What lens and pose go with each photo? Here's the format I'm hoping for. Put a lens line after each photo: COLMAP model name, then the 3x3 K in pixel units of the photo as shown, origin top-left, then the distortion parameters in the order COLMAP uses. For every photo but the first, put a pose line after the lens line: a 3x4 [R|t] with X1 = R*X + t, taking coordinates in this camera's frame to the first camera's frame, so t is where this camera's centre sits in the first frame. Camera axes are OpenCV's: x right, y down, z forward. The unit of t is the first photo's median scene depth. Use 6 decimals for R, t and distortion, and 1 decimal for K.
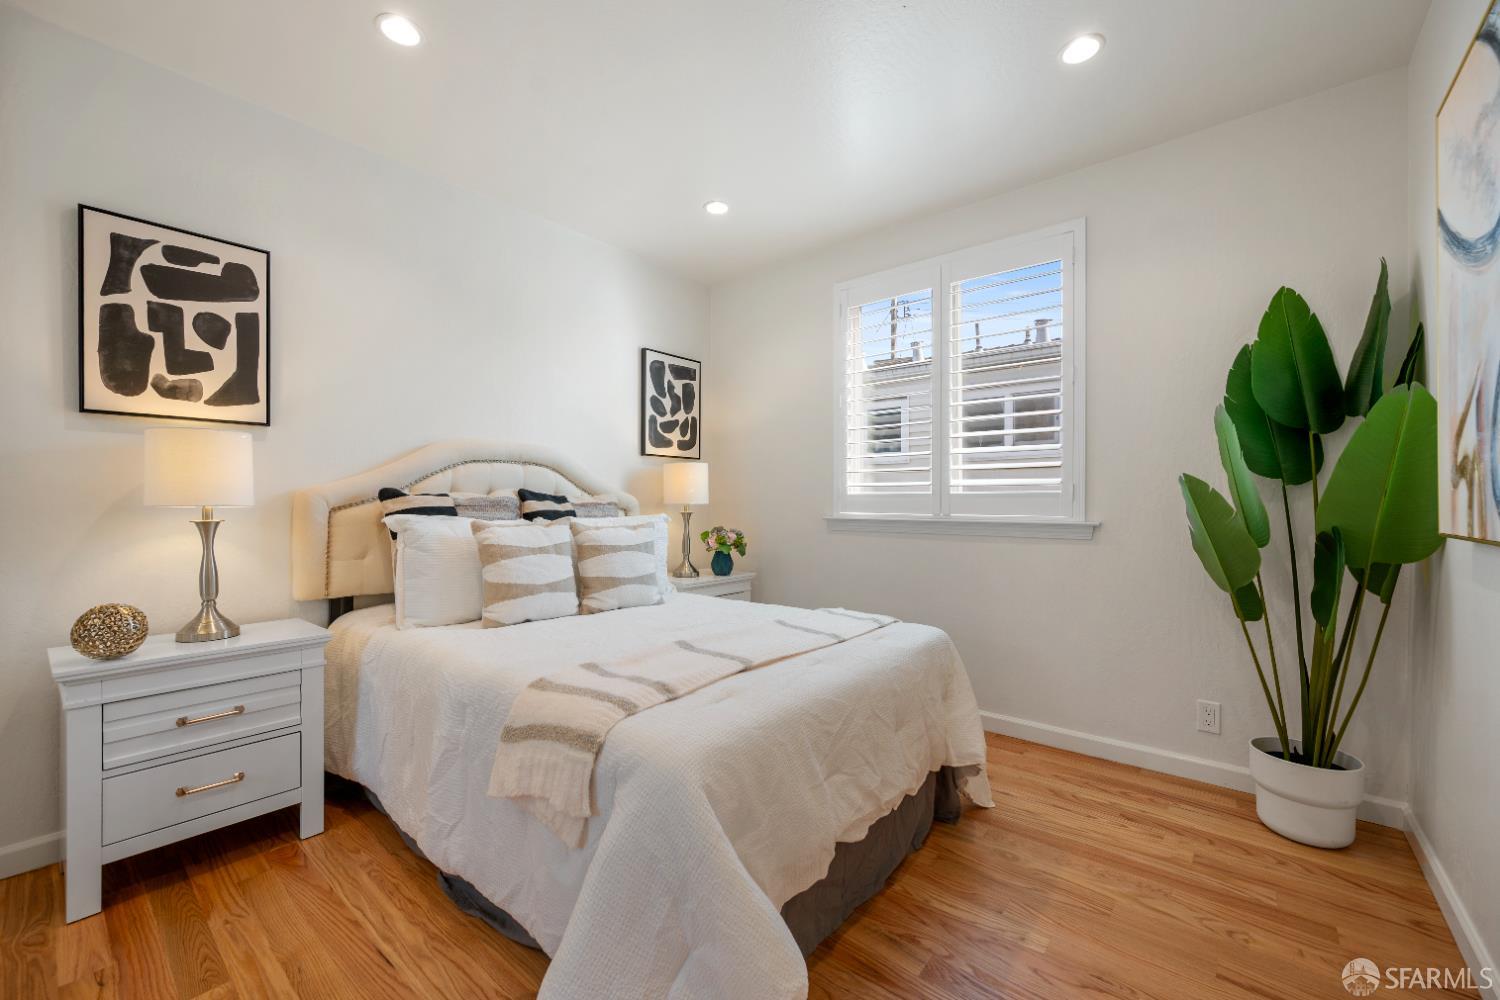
lens RADIAL K [[587.8, 0, 732.9], [0, 587.8, 505.0], [0, 0, 1]] dist [-0.003932, -0.000329]
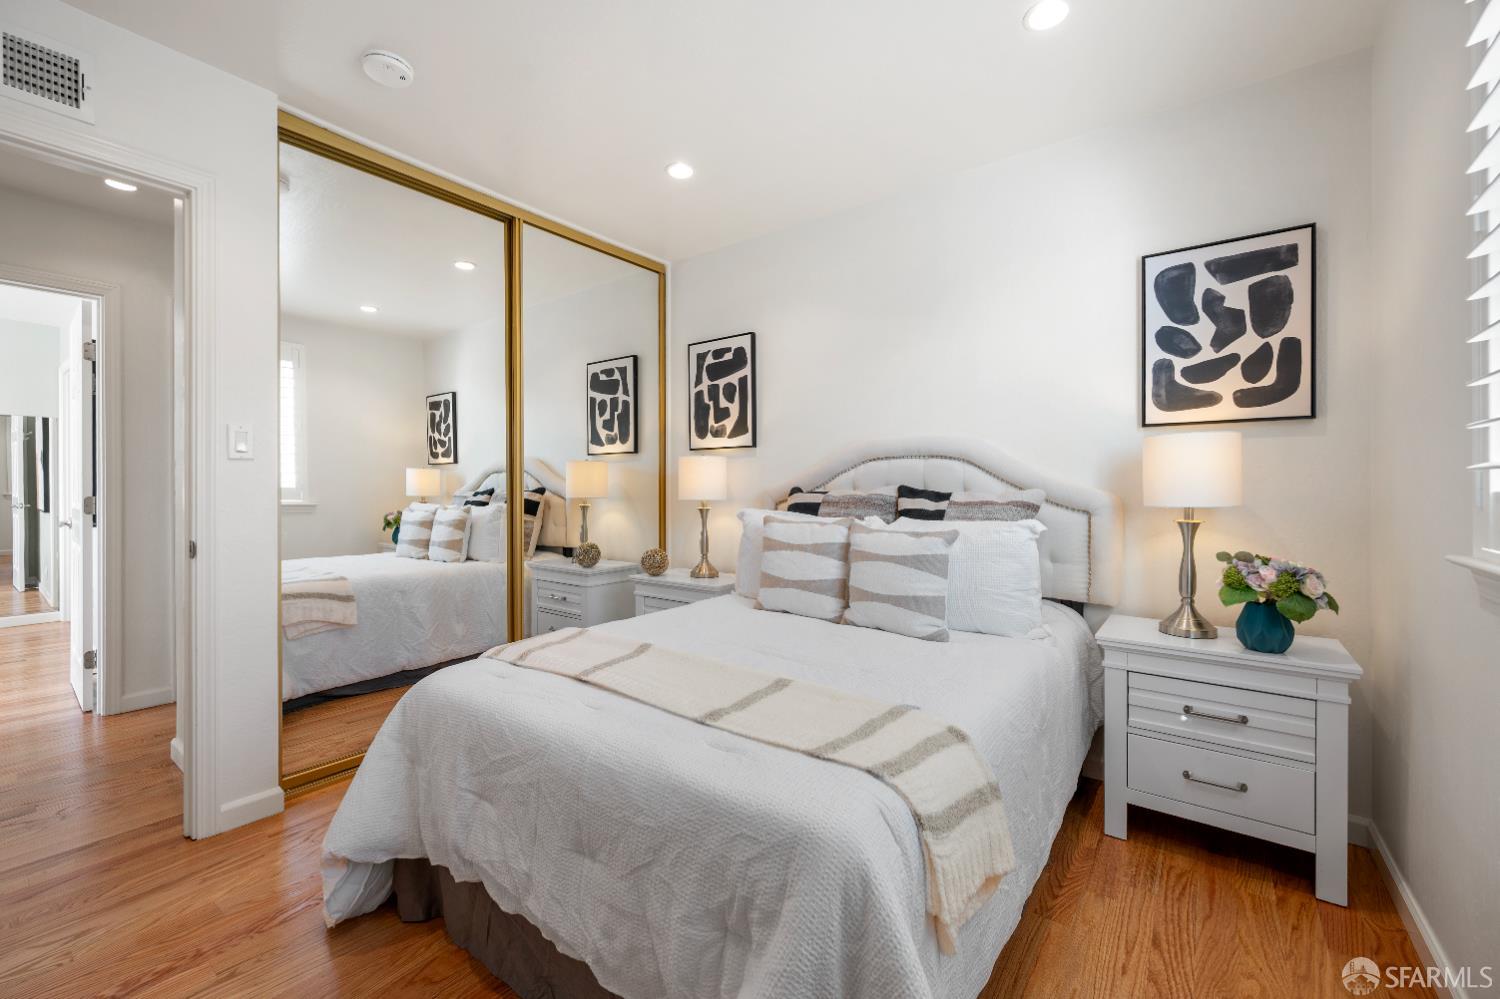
lens RADIAL K [[618.7, 0, 749.0], [0, 618.7, 495.5], [0, 0, 1]] dist [-0.022390, 0.000031]
pose [[0.053482, -0.002760, -0.998565, 0.473761], [-0.015570, 0.999872, -0.003598, -0.003007], [0.998447, 0.015740, 0.053433, 0.543815]]
